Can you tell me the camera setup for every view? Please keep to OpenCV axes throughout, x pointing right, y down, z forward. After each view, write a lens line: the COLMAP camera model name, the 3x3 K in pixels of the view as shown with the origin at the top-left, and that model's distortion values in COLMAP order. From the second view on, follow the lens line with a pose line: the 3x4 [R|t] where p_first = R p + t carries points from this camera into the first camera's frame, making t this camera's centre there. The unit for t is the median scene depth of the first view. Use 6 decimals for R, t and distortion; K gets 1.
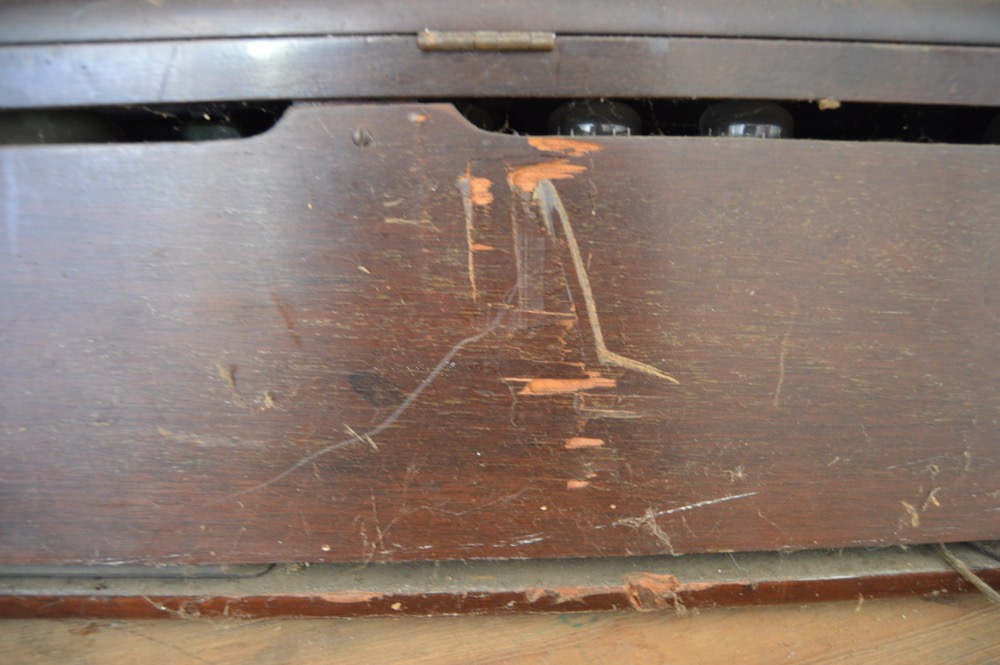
lens RADIAL K [[773.5, 0, 500.0], [0, 773.5, 332.5], [0, 0, 1]] dist [-0.118392, 0.055978]
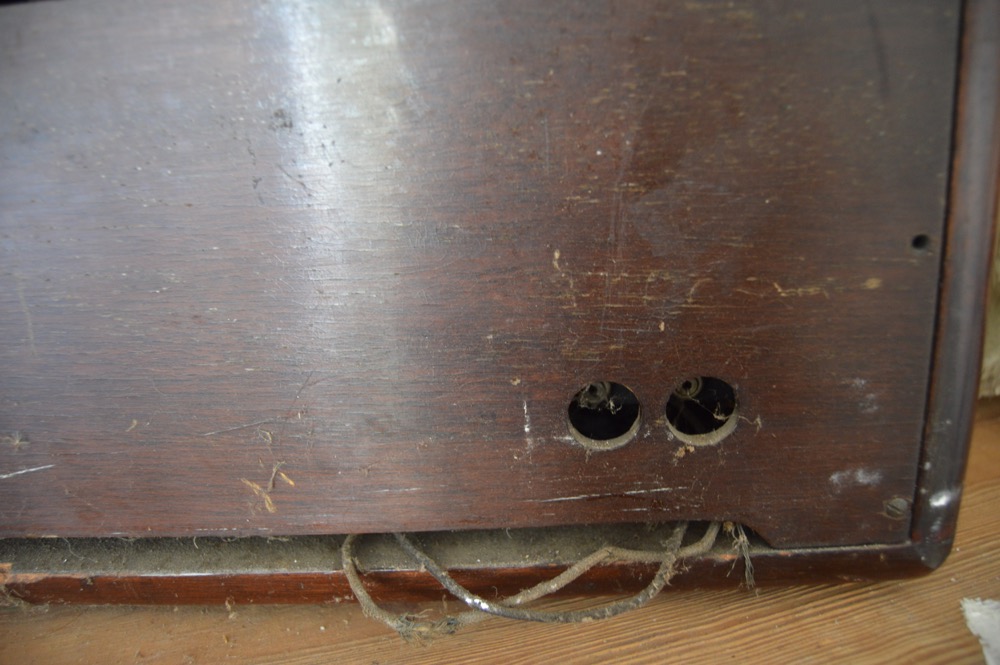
lens RADIAL K [[773.5, 0, 500.0], [0, 773.5, 332.5], [0, 0, 1]] dist [-0.118392, 0.055978]
pose [[0.994002, -0.038544, -0.102348, 0.908517], [0.040847, 0.998955, 0.020507, 0.074734], [0.101451, -0.024565, 0.994537, 0.270514]]
